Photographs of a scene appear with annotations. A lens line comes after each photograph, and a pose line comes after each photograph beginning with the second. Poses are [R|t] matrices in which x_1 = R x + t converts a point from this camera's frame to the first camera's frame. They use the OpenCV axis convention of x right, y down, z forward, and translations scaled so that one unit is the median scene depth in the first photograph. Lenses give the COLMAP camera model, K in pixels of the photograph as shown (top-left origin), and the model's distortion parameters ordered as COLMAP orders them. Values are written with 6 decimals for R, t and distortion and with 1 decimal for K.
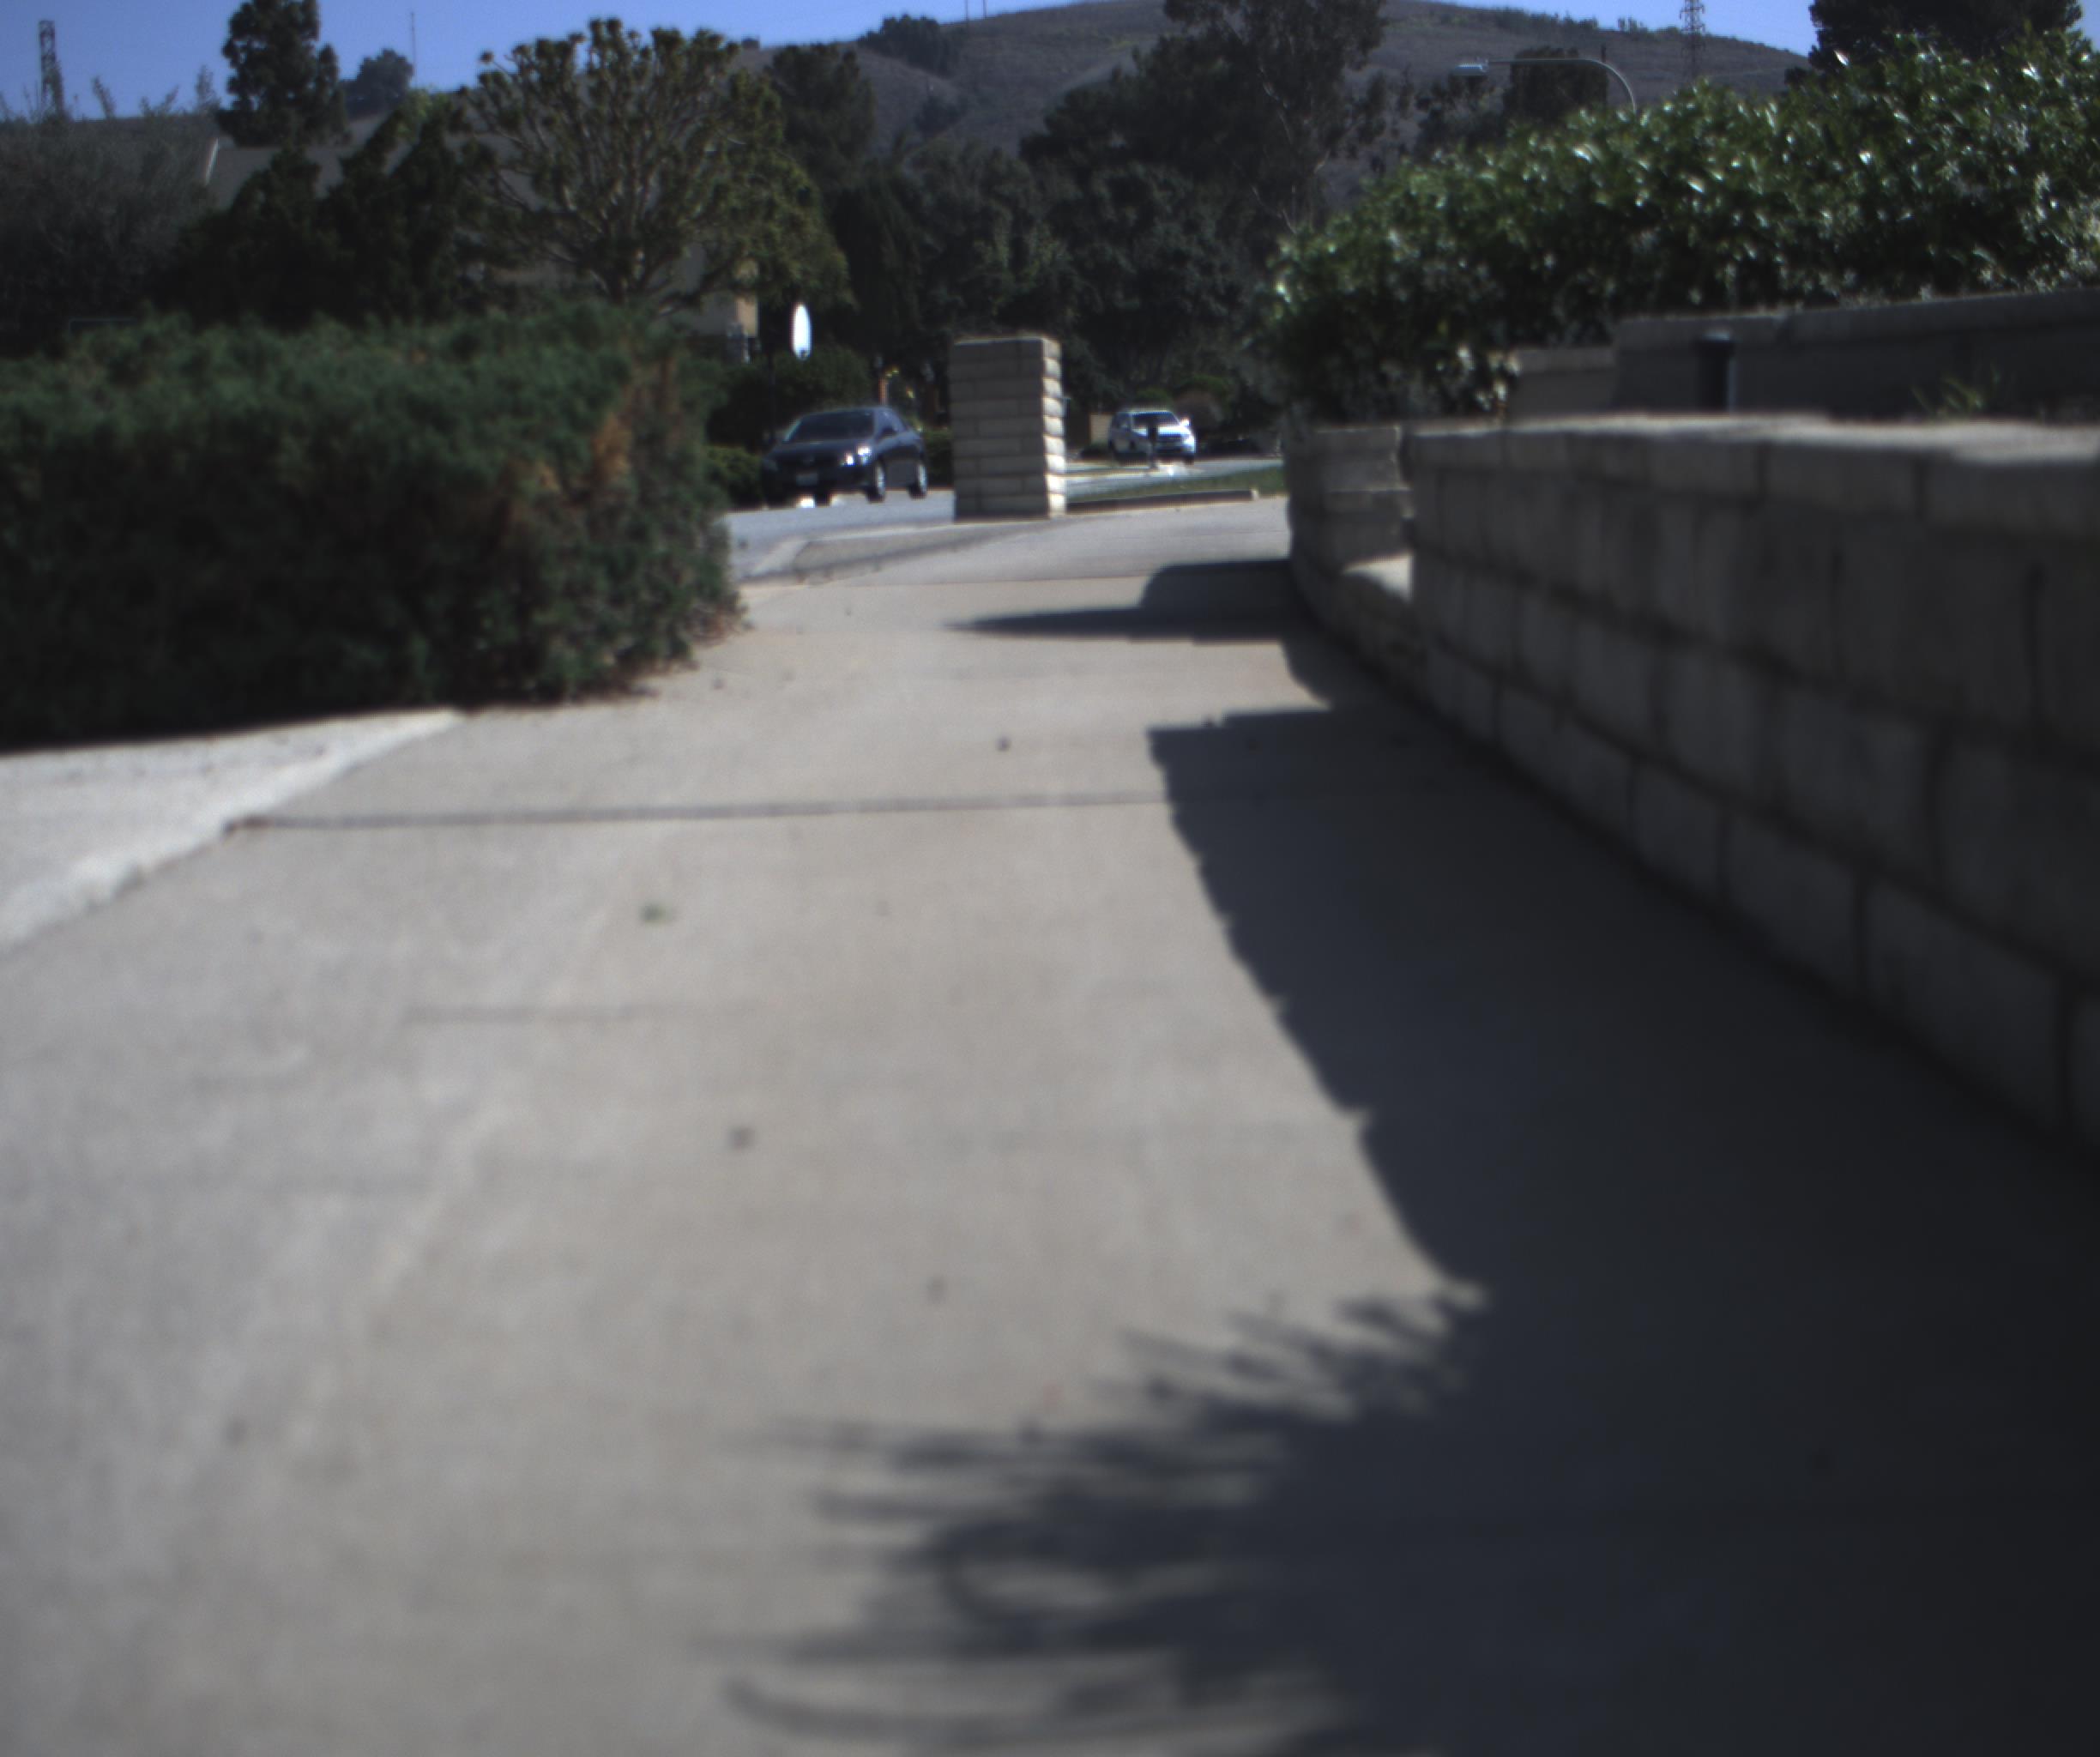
lens RADIAL K [[3862.4, 0, 1050.0], [0, 3862.4, 878.5], [0, 0, 1]] dist [-0.175603, 0.743116]
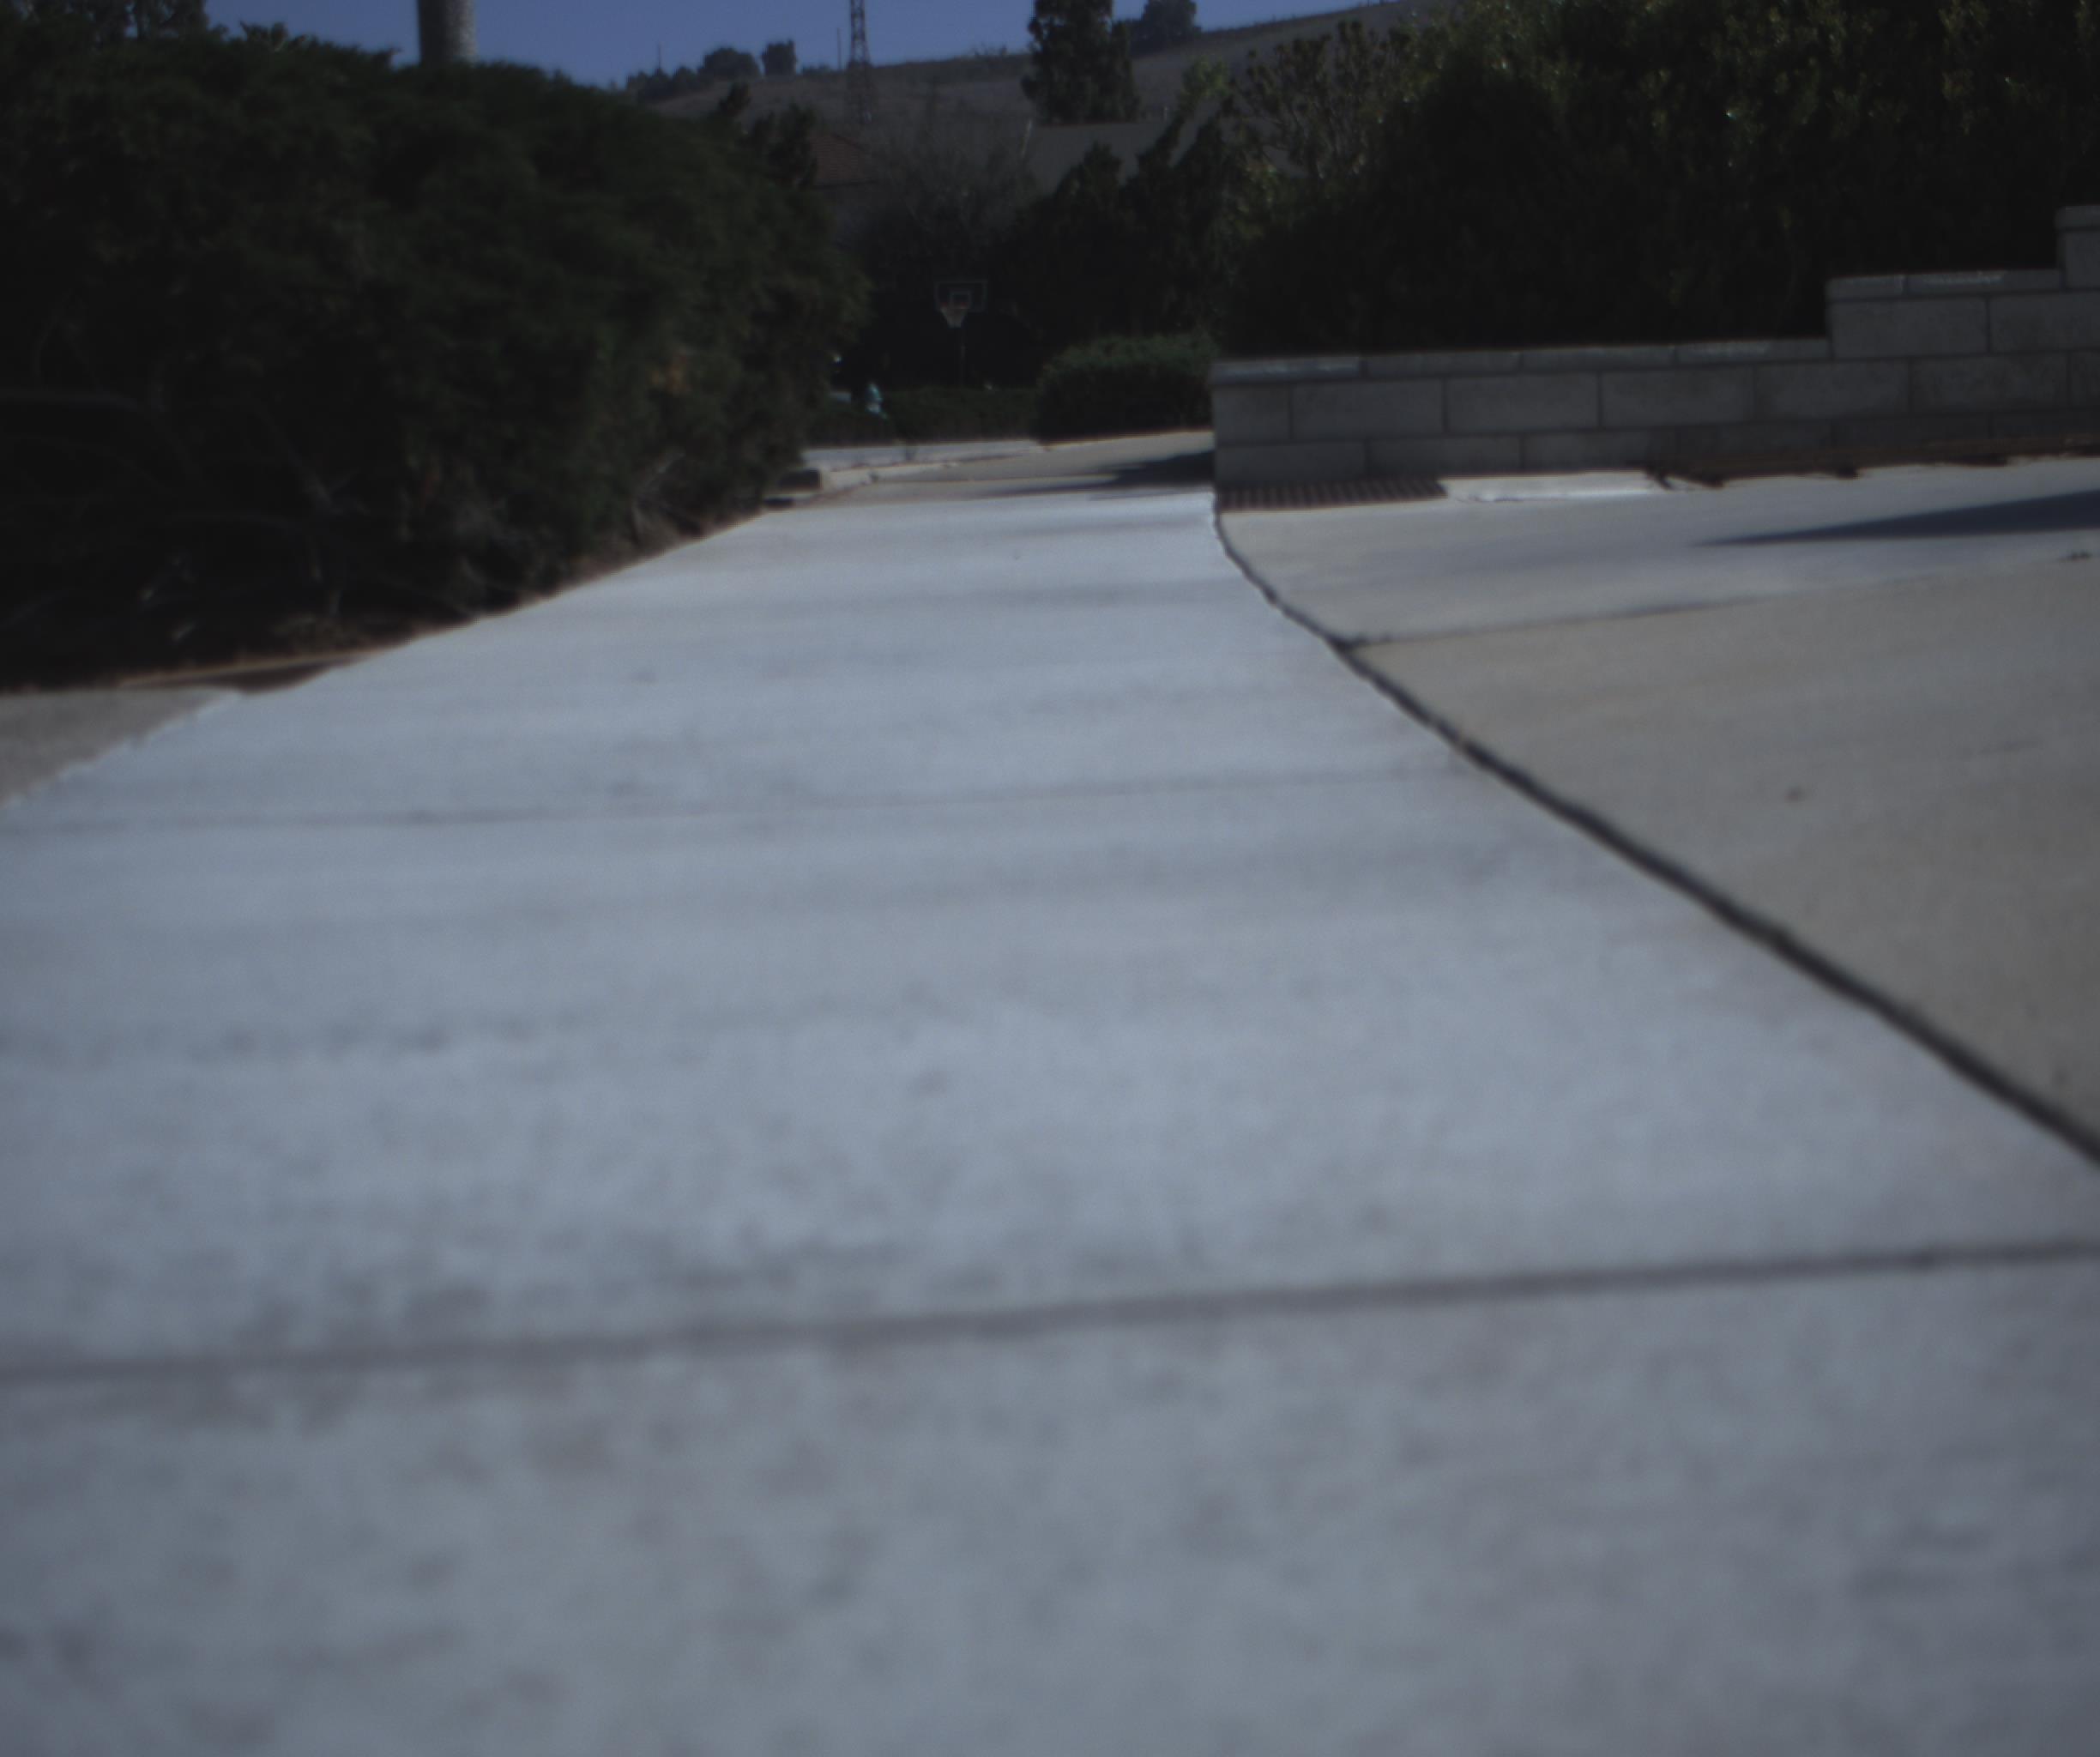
lens RADIAL K [[3862.4, 0, 1050.0], [0, 3862.4, 878.5], [0, 0, 1]] dist [-0.175603, 0.743116]
pose [[0.979853, 0.013786, -0.199245, 0.036196], [-0.010076, 0.999757, 0.019618, 0.024270], [0.199467, -0.017215, 0.979753, -0.211967]]
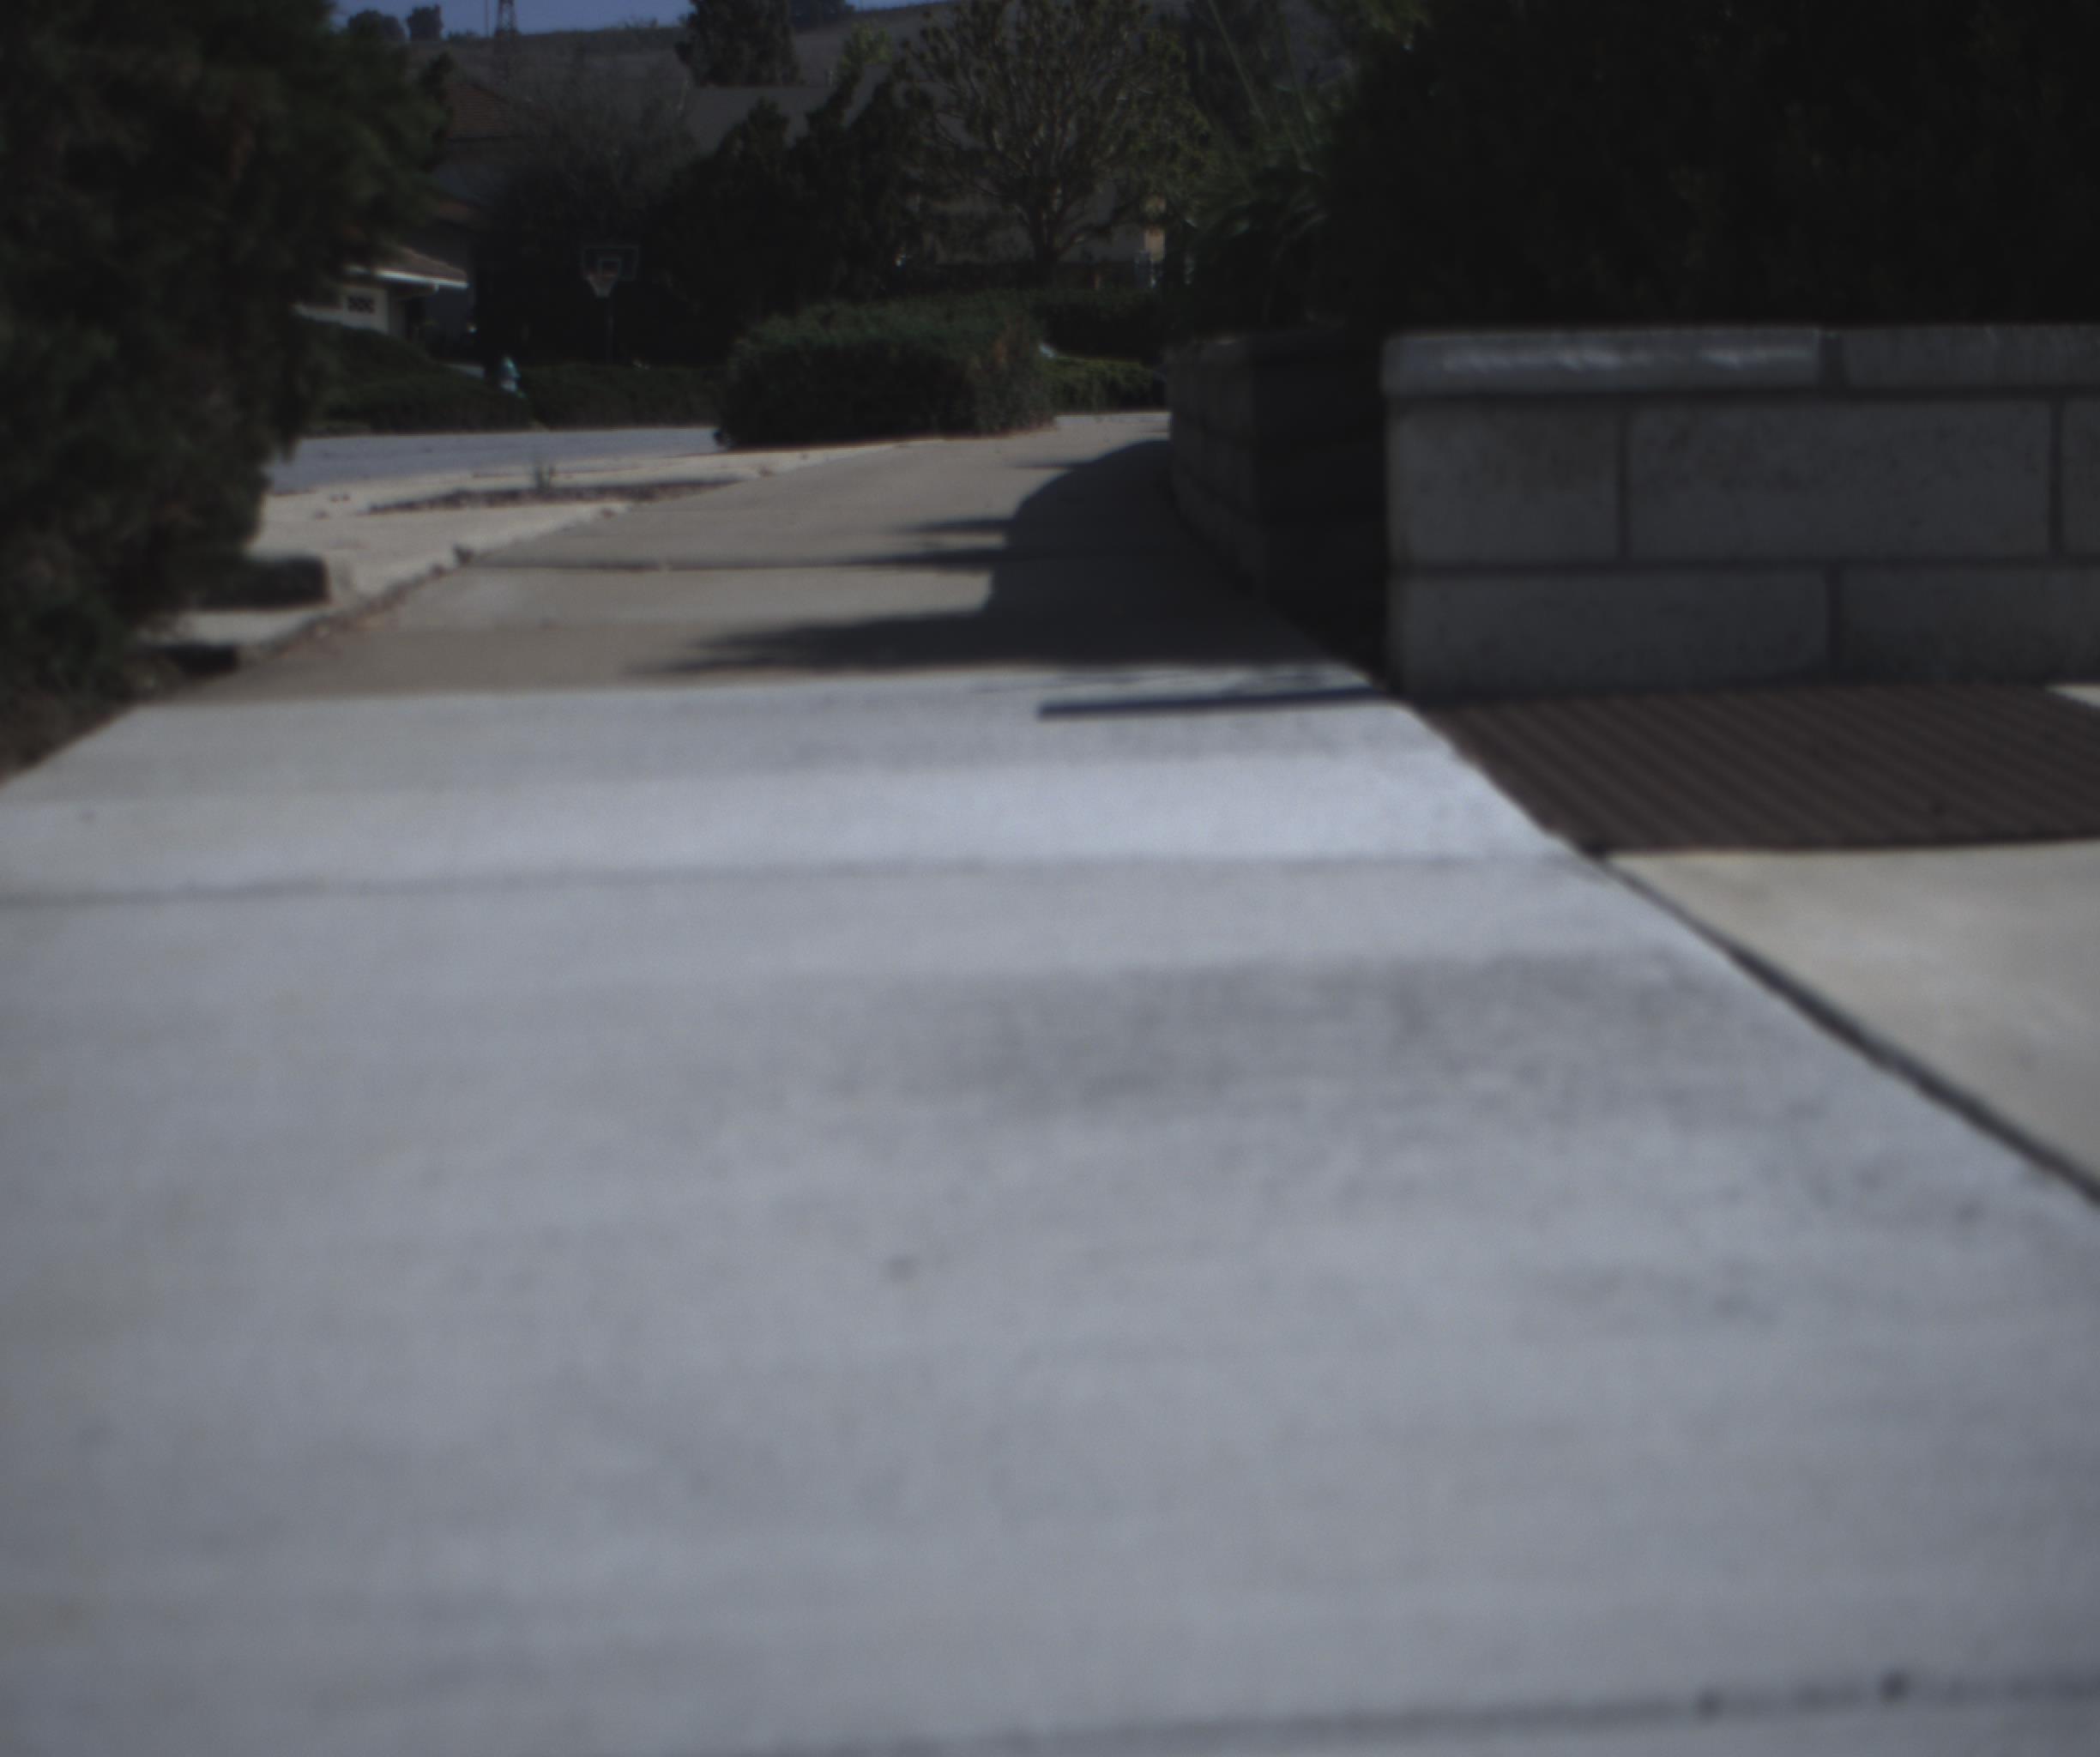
lens RADIAL K [[3862.4, 0, 1050.0], [0, 3862.4, 878.5], [0, 0, 1]] dist [-0.175603, 0.743116]
pose [[0.993925, 0.030539, -0.105736, 0.016929], [-0.028325, 0.999348, 0.022374, 0.015172], [0.106350, -0.019243, 0.994143, -0.131652]]
